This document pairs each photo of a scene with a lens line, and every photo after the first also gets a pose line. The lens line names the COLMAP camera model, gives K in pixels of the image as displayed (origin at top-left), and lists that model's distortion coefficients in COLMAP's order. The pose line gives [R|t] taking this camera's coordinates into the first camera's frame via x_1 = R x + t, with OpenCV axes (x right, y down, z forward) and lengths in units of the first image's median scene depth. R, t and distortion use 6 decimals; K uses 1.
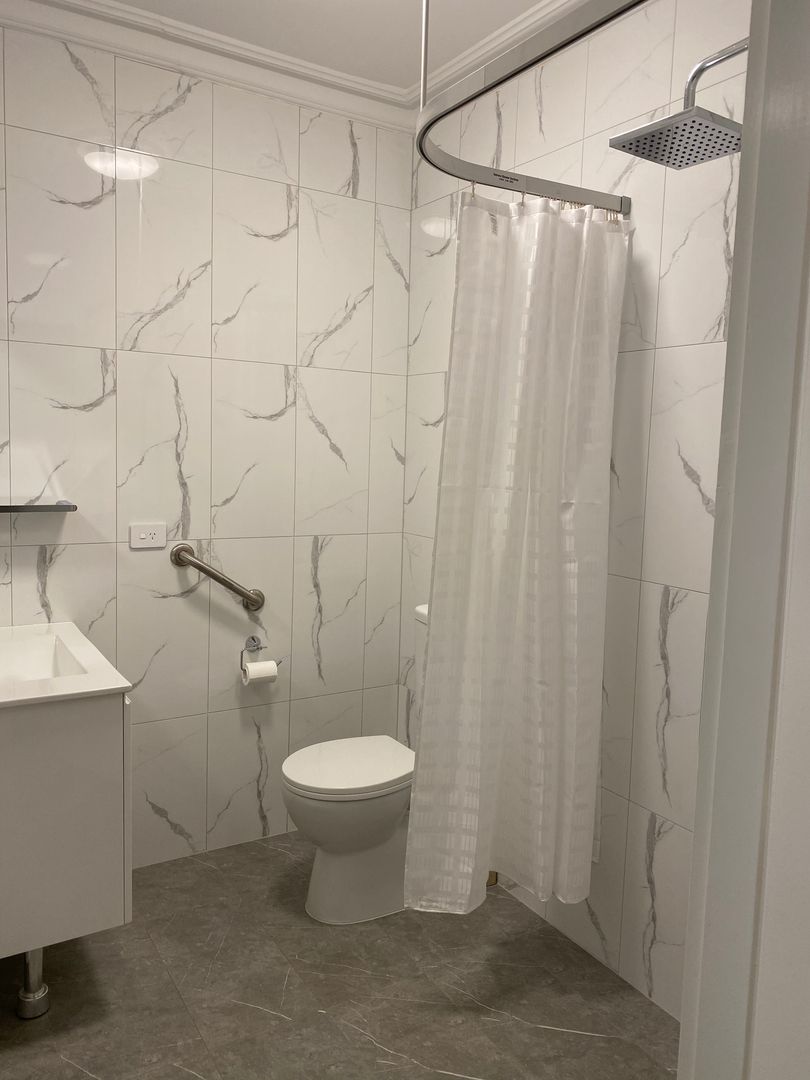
lens RADIAL K [[836.1, 0, 405.3], [0, 836.1, 534.6], [0, 0, 1]] dist [0.046773, -0.057482]
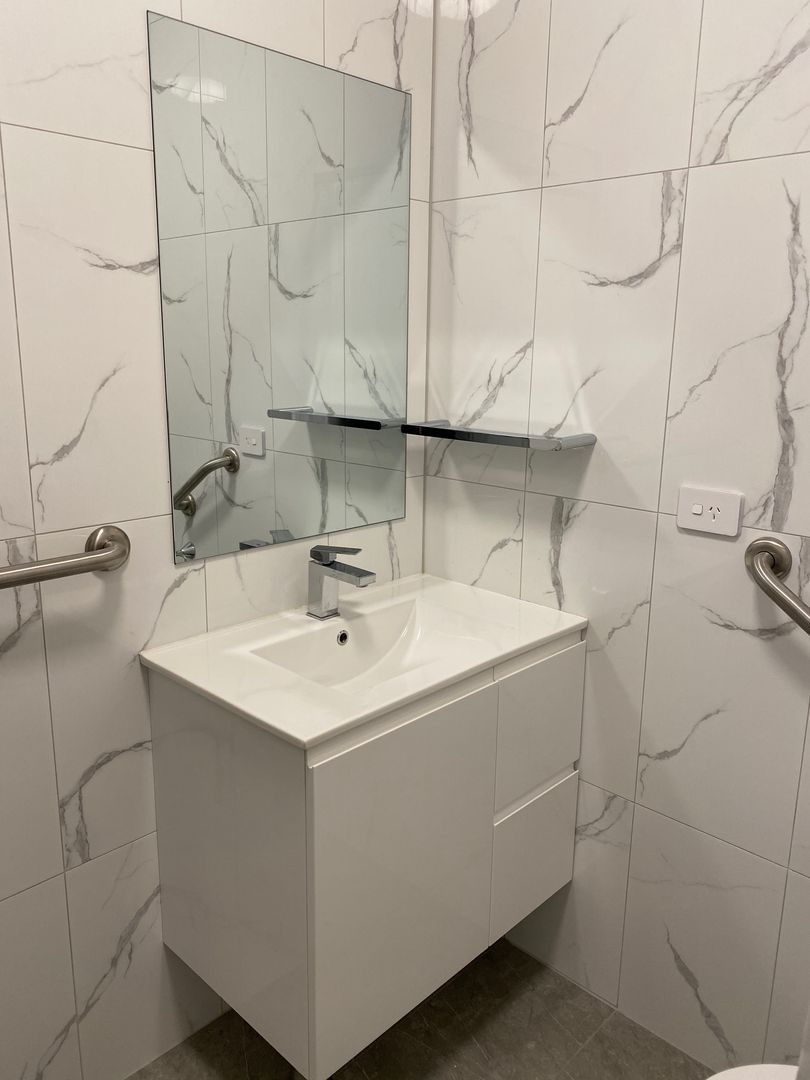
lens RADIAL K [[836.1, 0, 405.3], [0, 836.1, 534.6], [0, 0, 1]] dist [0.046773, -0.057482]
pose [[0.240309, 0.192310, -0.951456, 0.184197], [-0.114457, 0.978955, 0.168960, -0.056227], [0.963925, 0.068298, 0.257263, 0.692631]]
